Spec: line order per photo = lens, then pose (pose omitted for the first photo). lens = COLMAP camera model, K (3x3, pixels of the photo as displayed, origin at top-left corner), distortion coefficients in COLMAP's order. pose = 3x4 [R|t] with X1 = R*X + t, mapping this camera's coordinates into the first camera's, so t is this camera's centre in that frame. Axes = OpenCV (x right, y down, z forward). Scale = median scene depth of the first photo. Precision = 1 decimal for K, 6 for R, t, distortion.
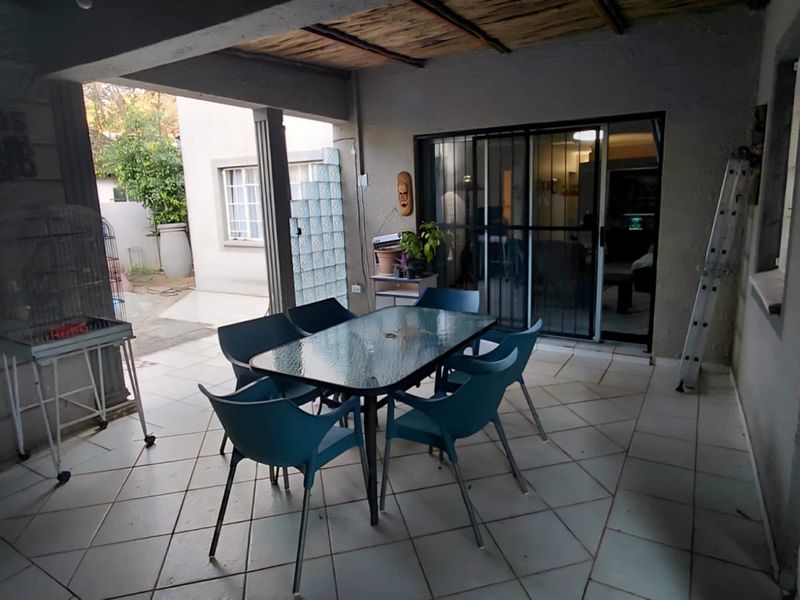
lens RADIAL K [[496.4, 0, 400.8], [0, 496.4, 299.8], [0, 0, 1]] dist [0.002680, 0.000480]
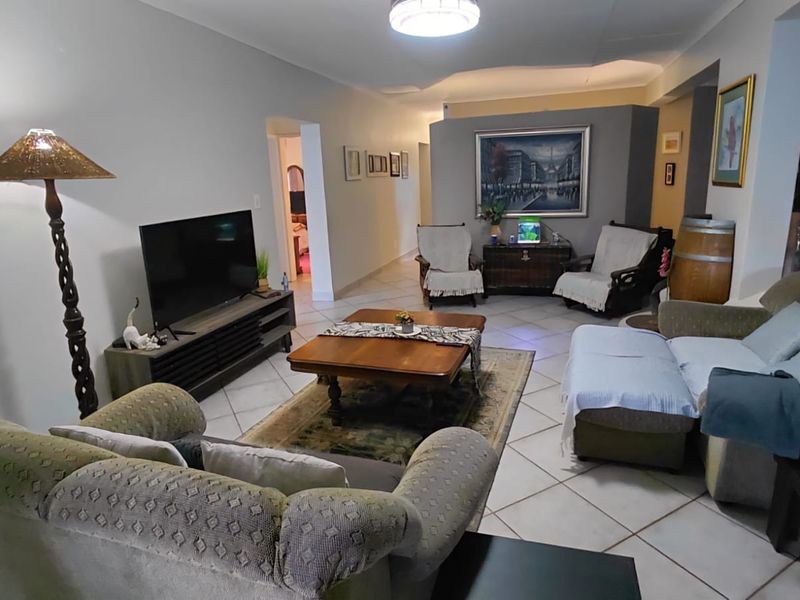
lens RADIAL K [[496.4, 0, 399.9], [0, 496.4, 298.6], [0, 0, 1]] dist [0.002680, 0.000480]
pose [[0.966100, -0.054776, 0.252289, 0.188408], [0.045999, 0.998118, 0.040563, -0.106598], [-0.254036, -0.027583, 0.966801, 0.492071]]
